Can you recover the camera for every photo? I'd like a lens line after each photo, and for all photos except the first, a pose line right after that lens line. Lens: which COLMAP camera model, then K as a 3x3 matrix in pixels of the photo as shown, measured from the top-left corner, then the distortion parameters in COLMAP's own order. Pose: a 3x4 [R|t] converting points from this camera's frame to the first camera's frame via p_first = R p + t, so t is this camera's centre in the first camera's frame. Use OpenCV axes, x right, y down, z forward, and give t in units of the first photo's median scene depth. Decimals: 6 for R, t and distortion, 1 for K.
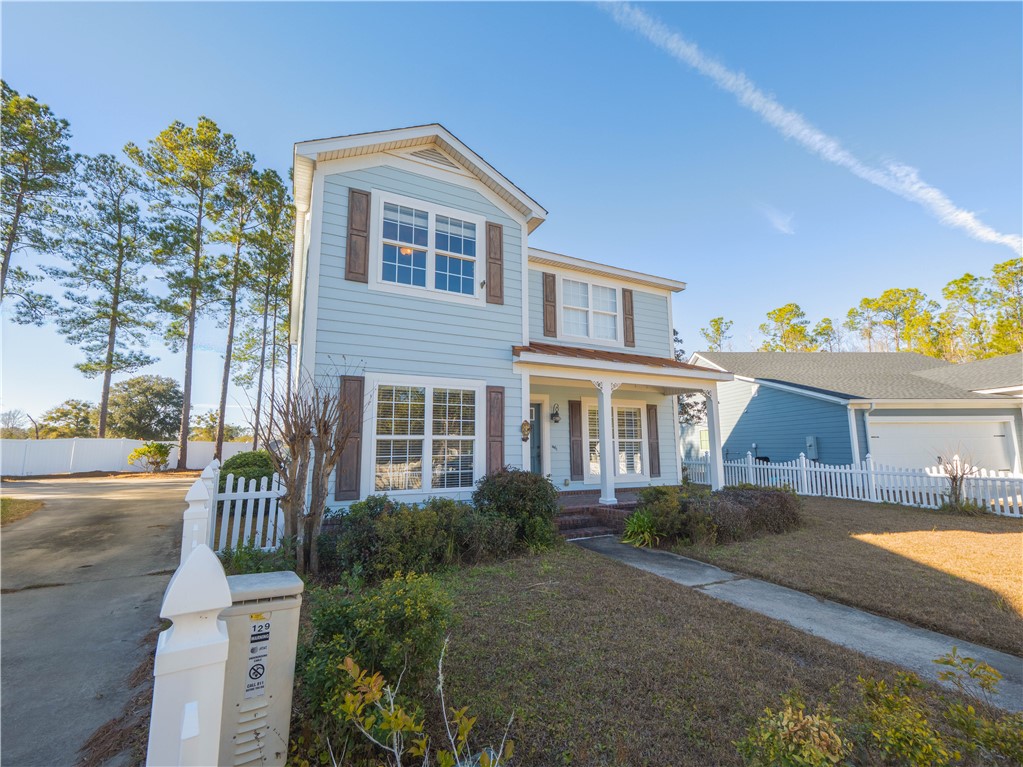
lens RADIAL K [[449.4, 0, 511.5], [0, 449.4, 383.5], [0, 0, 1]] dist [-0.000160, -0.000002]
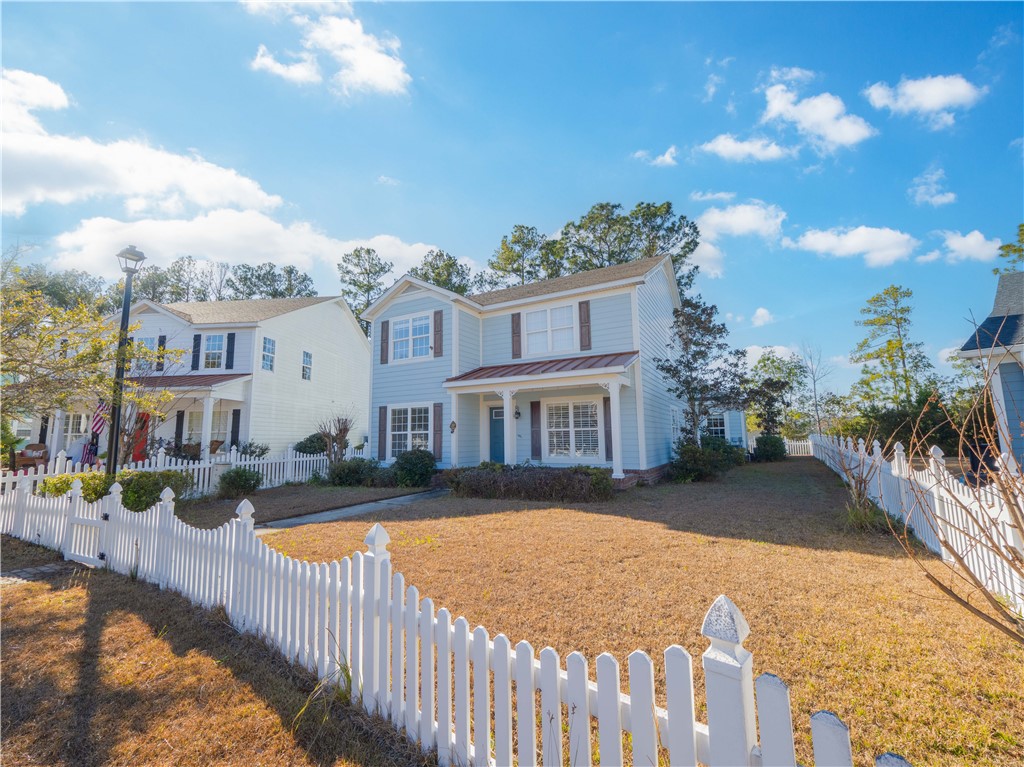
lens RADIAL K [[436.8, 0, 512.0], [0, 436.8, 383.5], [0, 0, 1]] dist [0.000266, -0.000002]
pose [[0.539535, -0.102304, -0.835725, 1.616968], [0.132263, 0.990565, -0.035871, 0.030160], [0.831510, -0.091182, 0.547975, 0.290843]]
